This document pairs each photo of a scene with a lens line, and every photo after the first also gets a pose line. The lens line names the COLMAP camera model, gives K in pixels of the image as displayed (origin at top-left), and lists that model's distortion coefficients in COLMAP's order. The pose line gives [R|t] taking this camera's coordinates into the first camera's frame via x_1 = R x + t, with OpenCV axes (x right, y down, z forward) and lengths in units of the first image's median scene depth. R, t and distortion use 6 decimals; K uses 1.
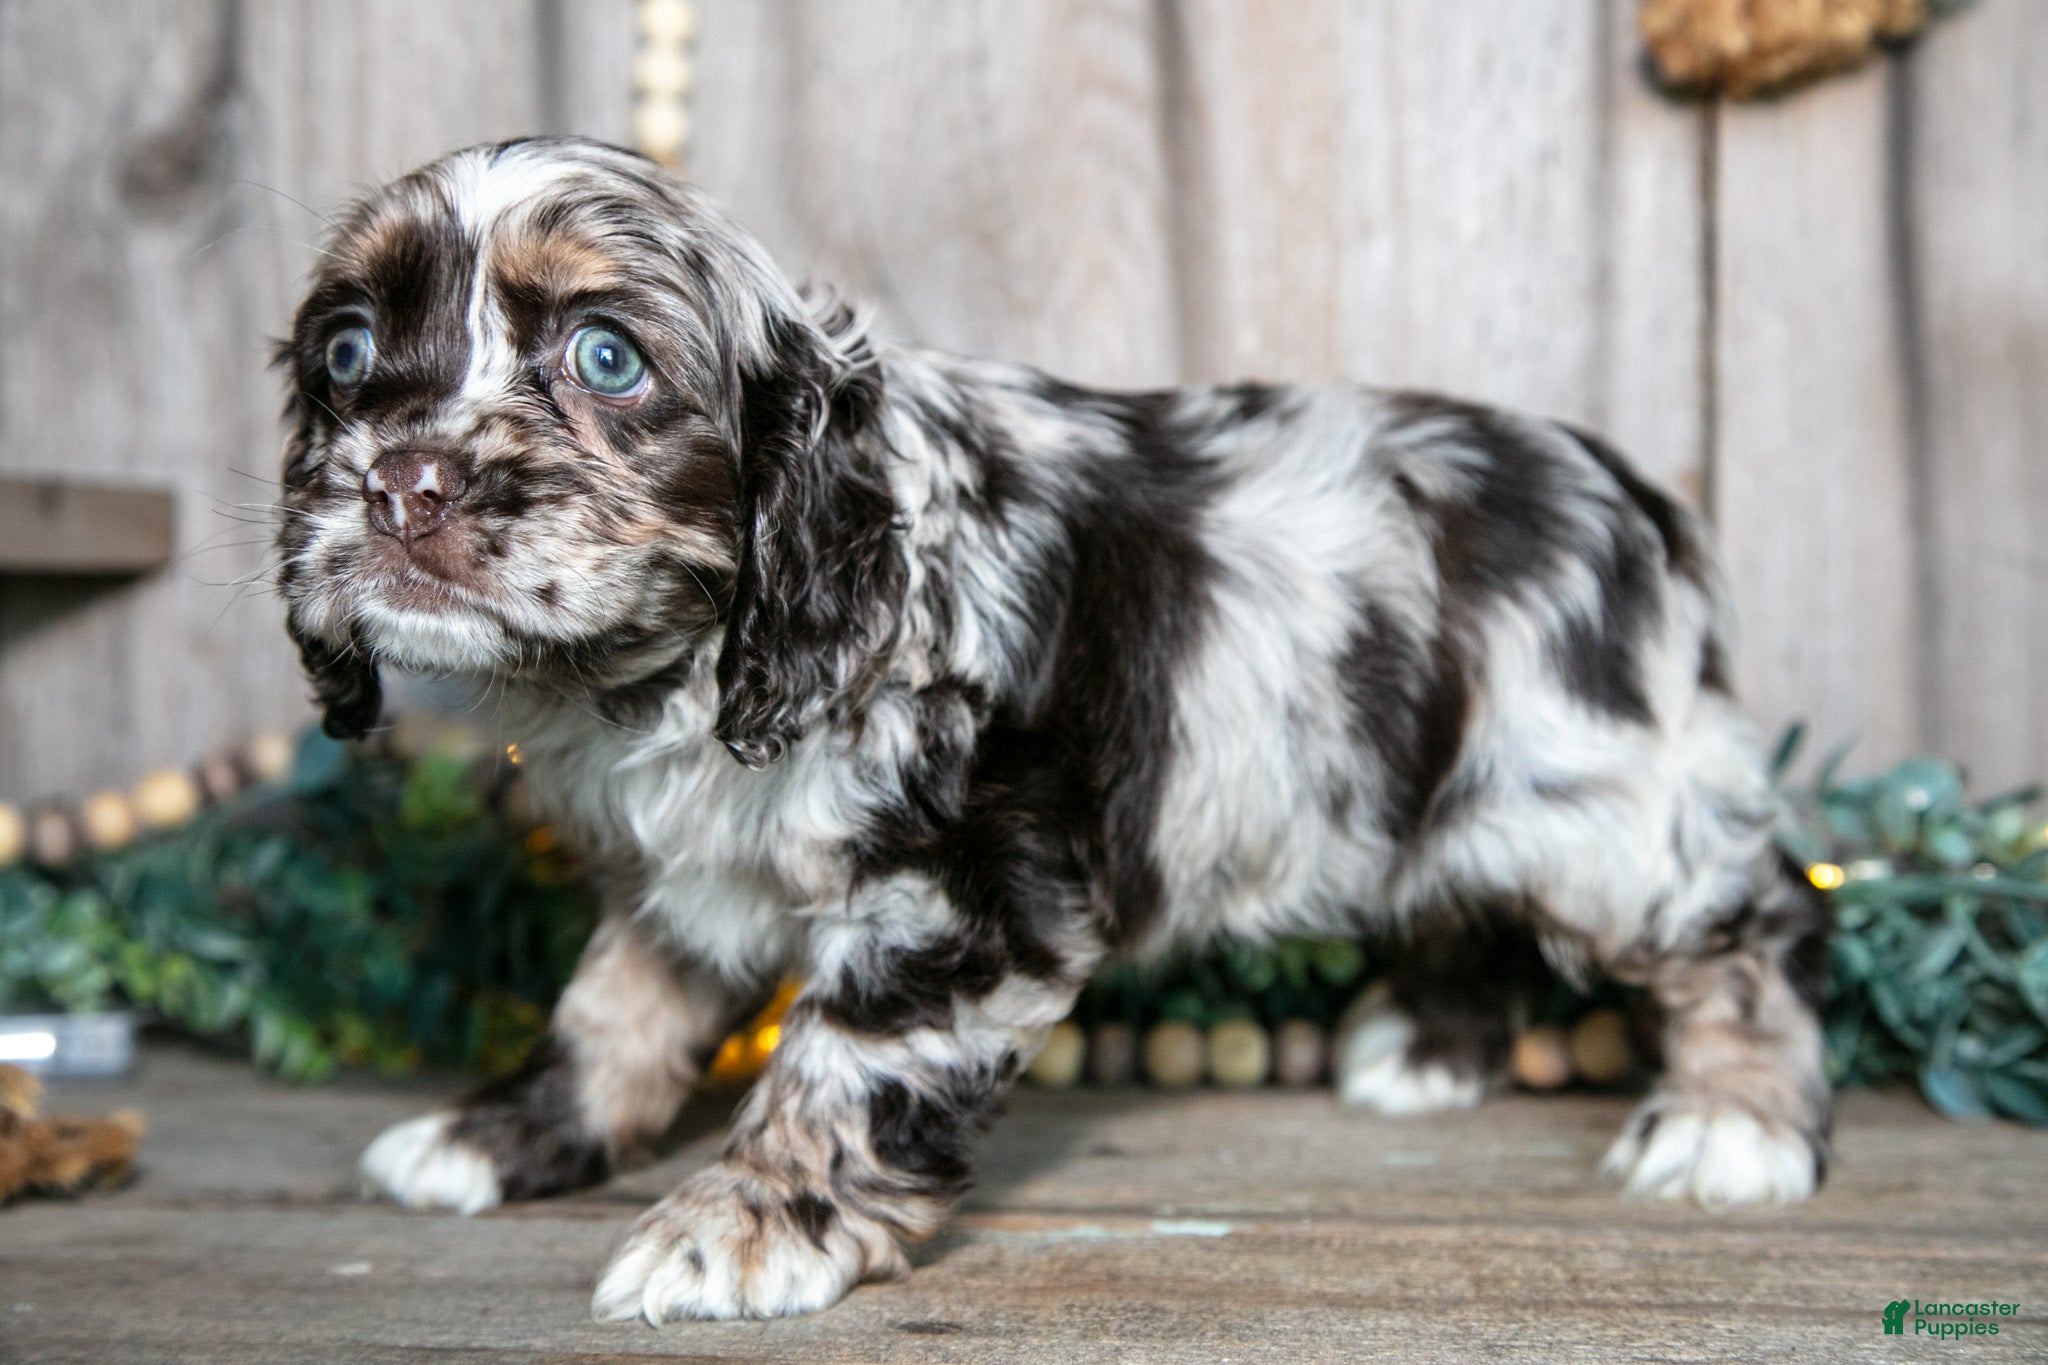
lens RADIAL K [[3232.1, 0, 1015.8], [0, 3232.1, 649.9], [0, 0, 1]] dist [0.127424, 0.000000]
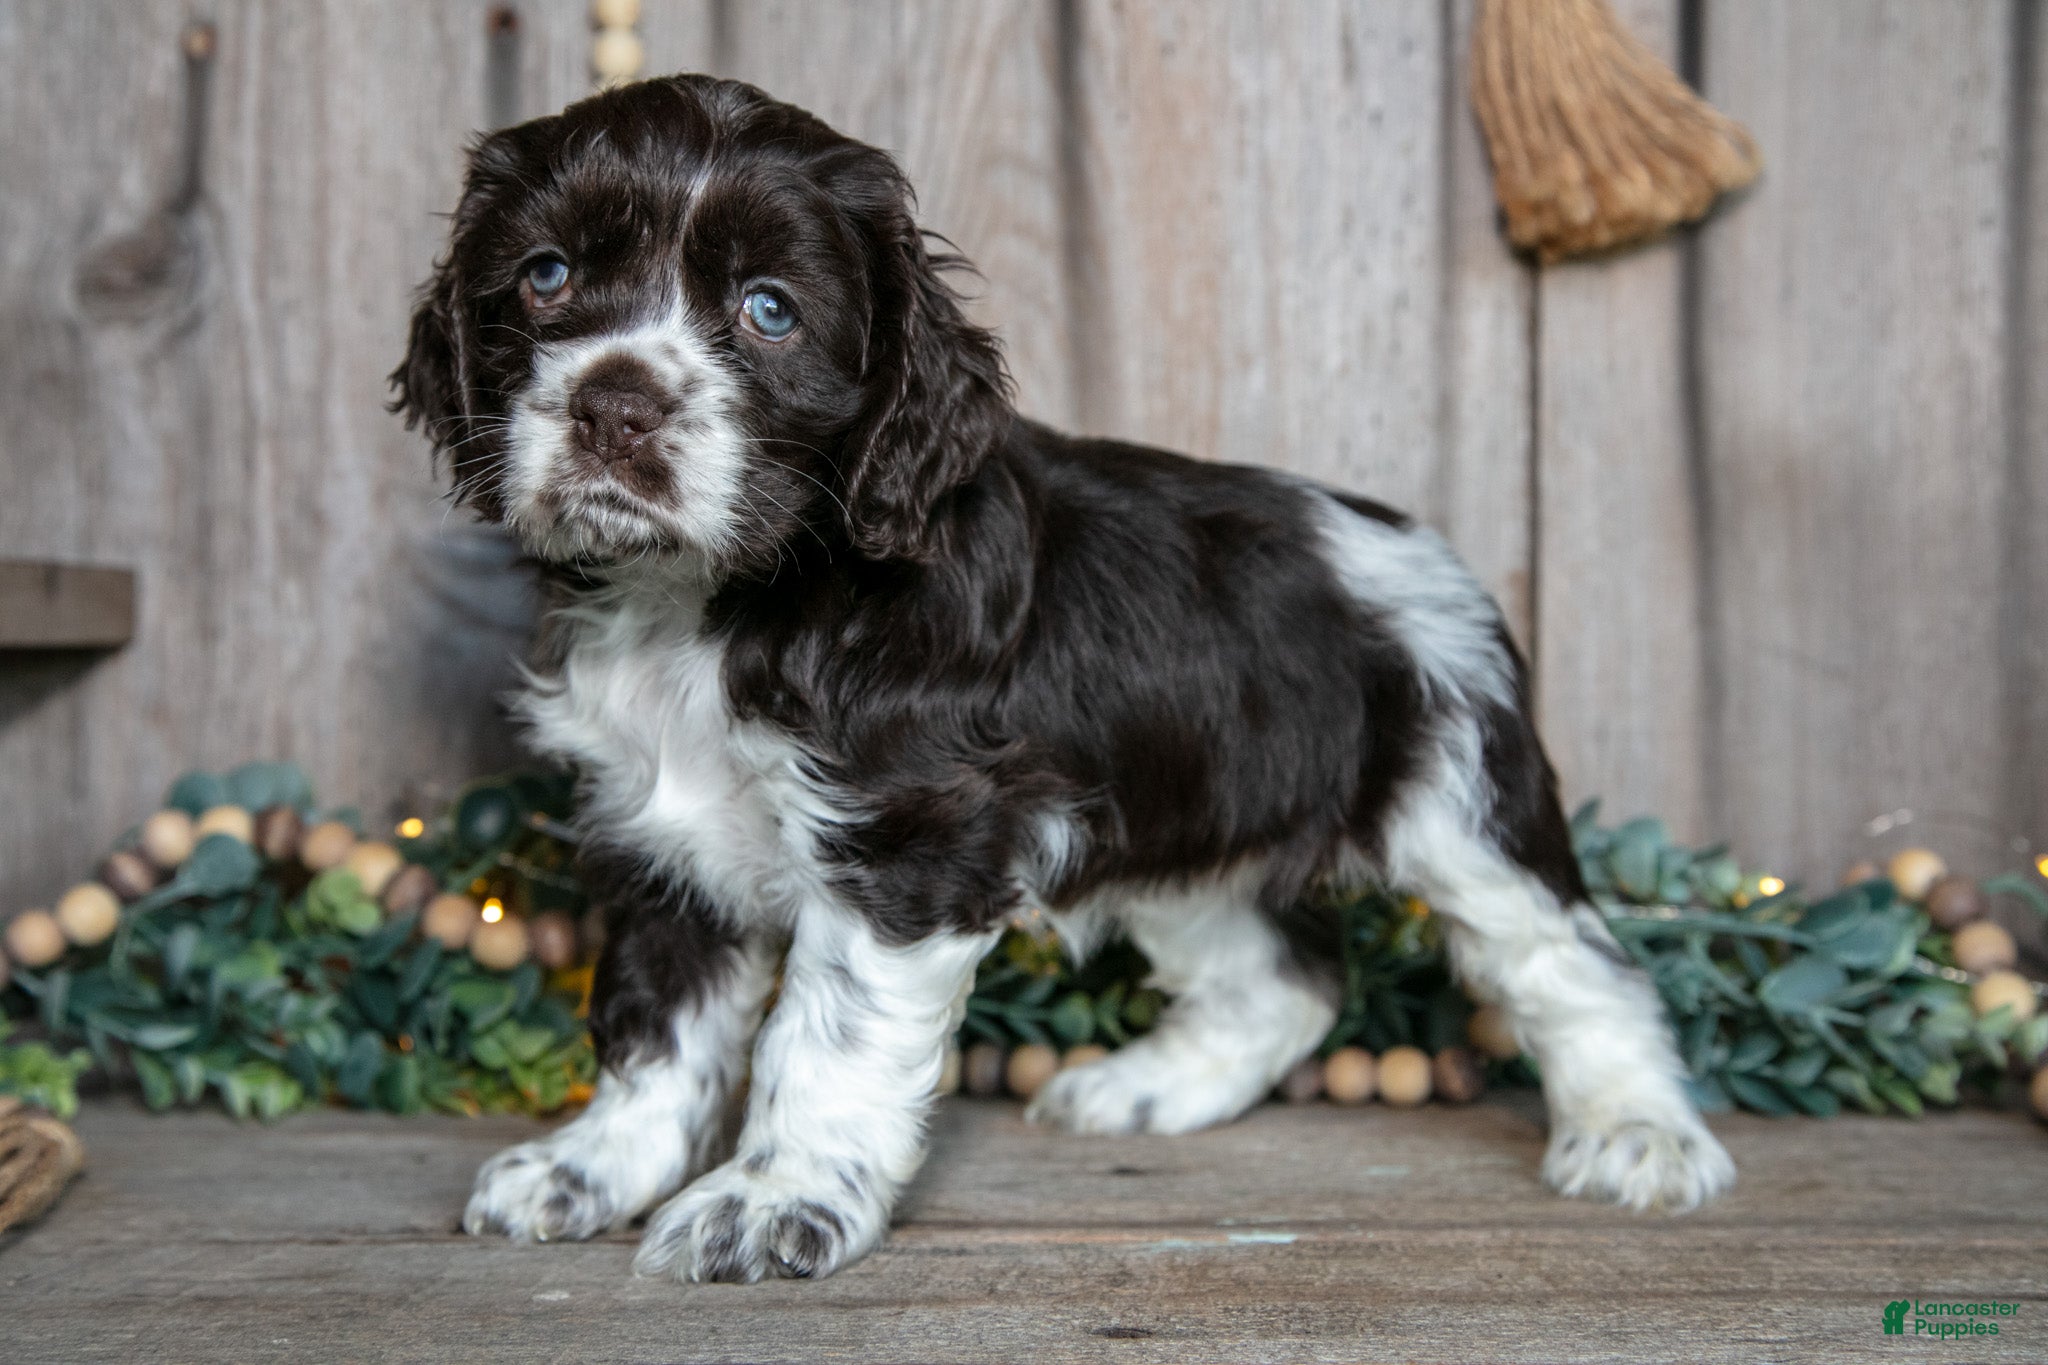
lens RADIAL K [[2983.0, 0, 1010.7], [0, 2983.0, 643.9], [0, 0, 1]] dist [0.113412, 0.000000]
pose [[0.983673, 0.006726, 0.179839, -0.167975], [-0.003970, 0.999869, -0.015682, -0.012095], [-0.179921, 0.014713, 0.983571, -0.027817]]
